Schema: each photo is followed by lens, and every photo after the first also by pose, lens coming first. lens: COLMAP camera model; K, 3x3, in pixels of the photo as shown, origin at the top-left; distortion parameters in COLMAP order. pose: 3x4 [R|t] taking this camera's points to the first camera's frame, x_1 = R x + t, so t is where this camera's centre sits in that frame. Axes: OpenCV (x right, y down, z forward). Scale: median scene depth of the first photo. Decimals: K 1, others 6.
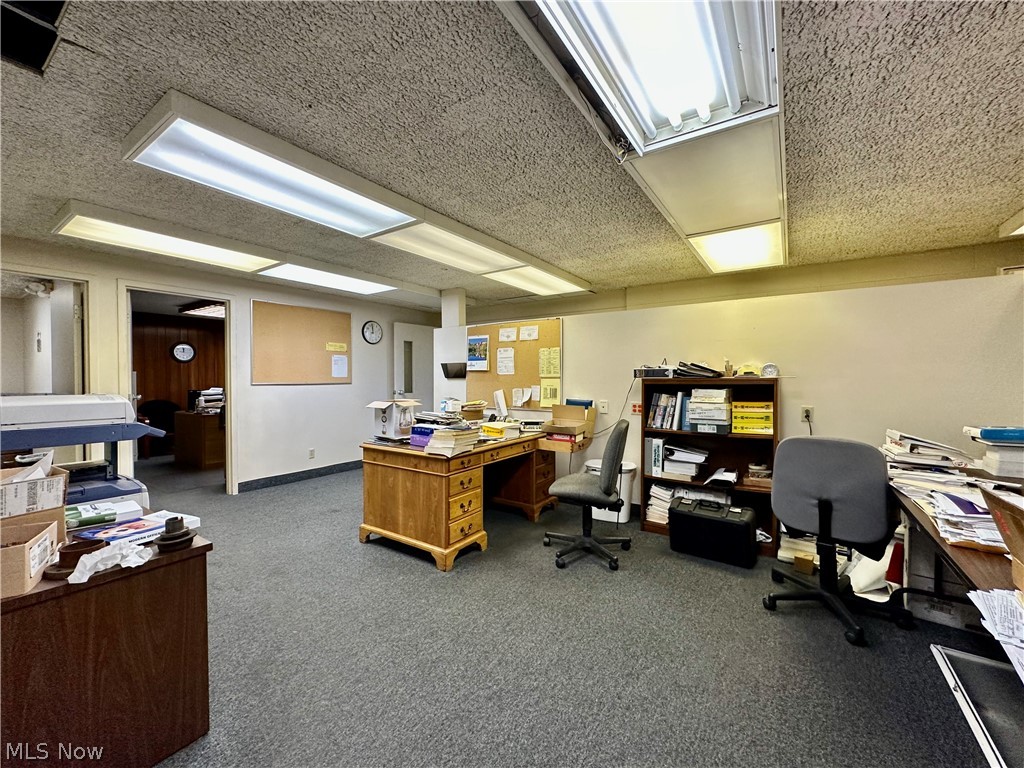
lens RADIAL K [[409.0, 0, 511.7], [0, 409.0, 386.5], [0, 0, 1]] dist [-0.000185, -0.000107]
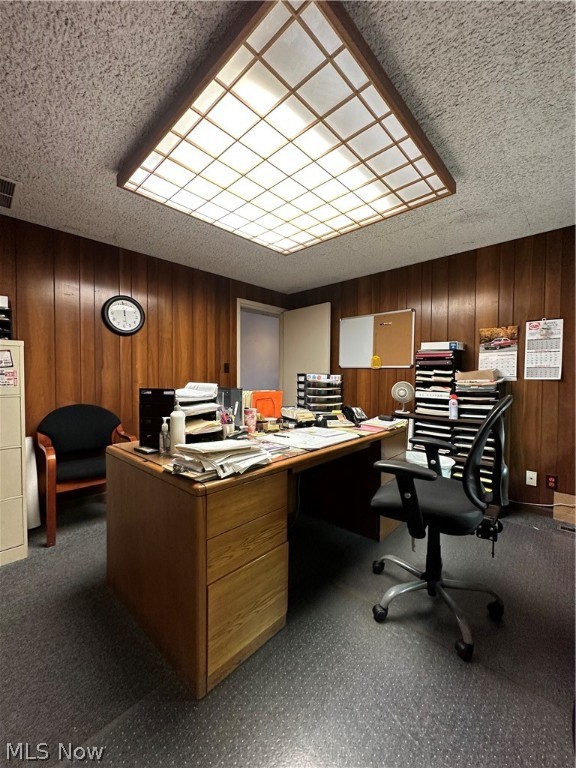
lens RADIAL K [[306.7, 0, 287.0], [0, 306.7, 379.4], [0, 0, 1]] dist [-0.000185, -0.000107]
pose [[0.986830, 0.008480, -0.161539, -0.573018], [-0.008863, 0.999959, -0.001650, -0.000632], [0.161518, 0.003061, 0.986865, 0.693295]]
